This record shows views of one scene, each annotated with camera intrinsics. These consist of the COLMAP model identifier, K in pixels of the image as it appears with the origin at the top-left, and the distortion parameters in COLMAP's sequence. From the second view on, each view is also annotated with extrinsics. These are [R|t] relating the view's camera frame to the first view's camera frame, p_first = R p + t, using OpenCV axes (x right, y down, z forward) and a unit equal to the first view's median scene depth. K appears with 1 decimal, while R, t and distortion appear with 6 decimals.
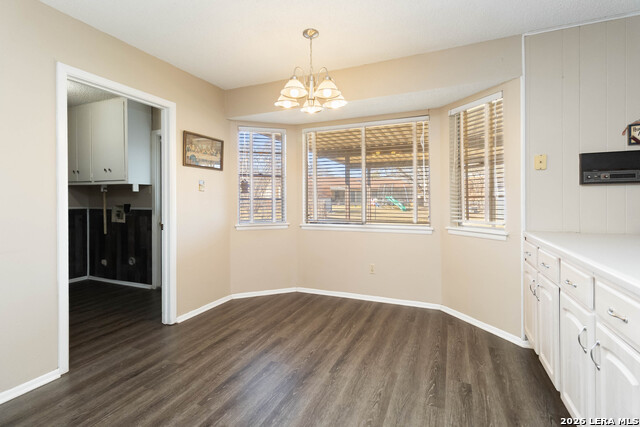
lens RADIAL K [[300.8, 0, 324.7], [0, 300.8, 201.3], [0, 0, 1]] dist [0.001004, 0.000352]
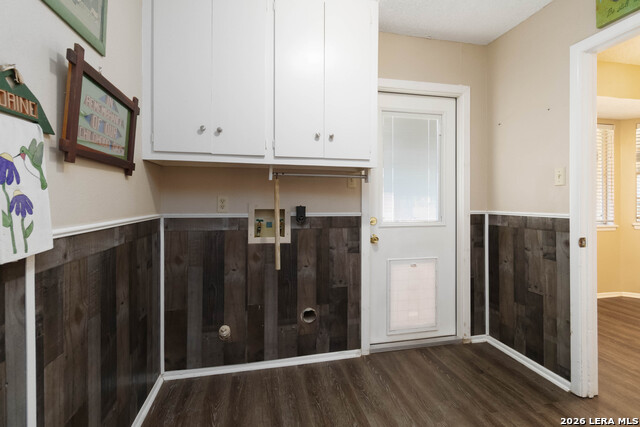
lens RADIAL K [[300.8, 0, 324.7], [0, 300.8, 201.3], [0, 0, 1]] dist [0.001004, 0.000352]
pose [[0.807608, 0.003233, 0.589711, -0.935296], [0.000322, 0.999982, -0.005924, 0.003226], [-0.589719, 0.004974, 0.807593, 0.561232]]
